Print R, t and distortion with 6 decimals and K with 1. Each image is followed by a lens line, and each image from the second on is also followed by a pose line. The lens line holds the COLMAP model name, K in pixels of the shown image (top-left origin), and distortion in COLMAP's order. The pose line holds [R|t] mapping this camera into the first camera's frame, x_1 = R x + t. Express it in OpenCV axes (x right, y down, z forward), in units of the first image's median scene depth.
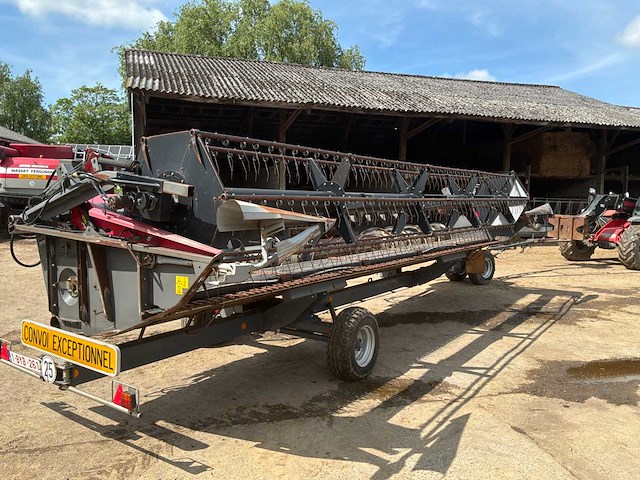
lens RADIAL K [[548.2, 0, 320.6], [0, 548.2, 239.4], [0, 0, 1]] dist [0.017752, -0.048411]
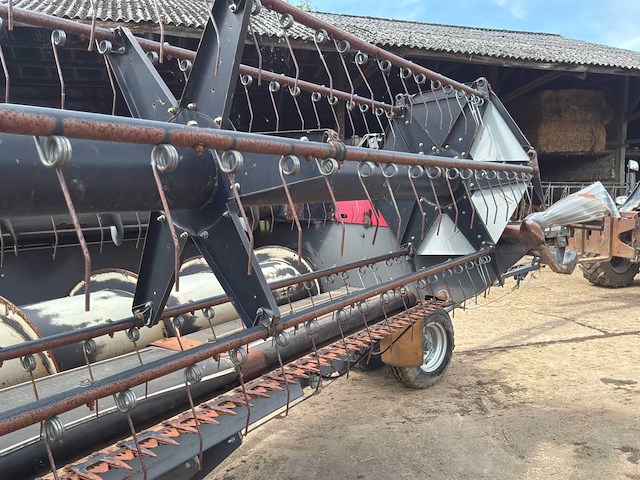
lens RADIAL K [[548.2, 0, 322.9], [0, 548.2, 239.2], [0, 0, 1]] dist [0.017752, -0.048411]
pose [[0.999597, -0.024509, 0.014354, 0.189974], [0.024331, 0.999627, 0.012435, -0.030564], [-0.014653, -0.012080, 0.999820, 0.517363]]
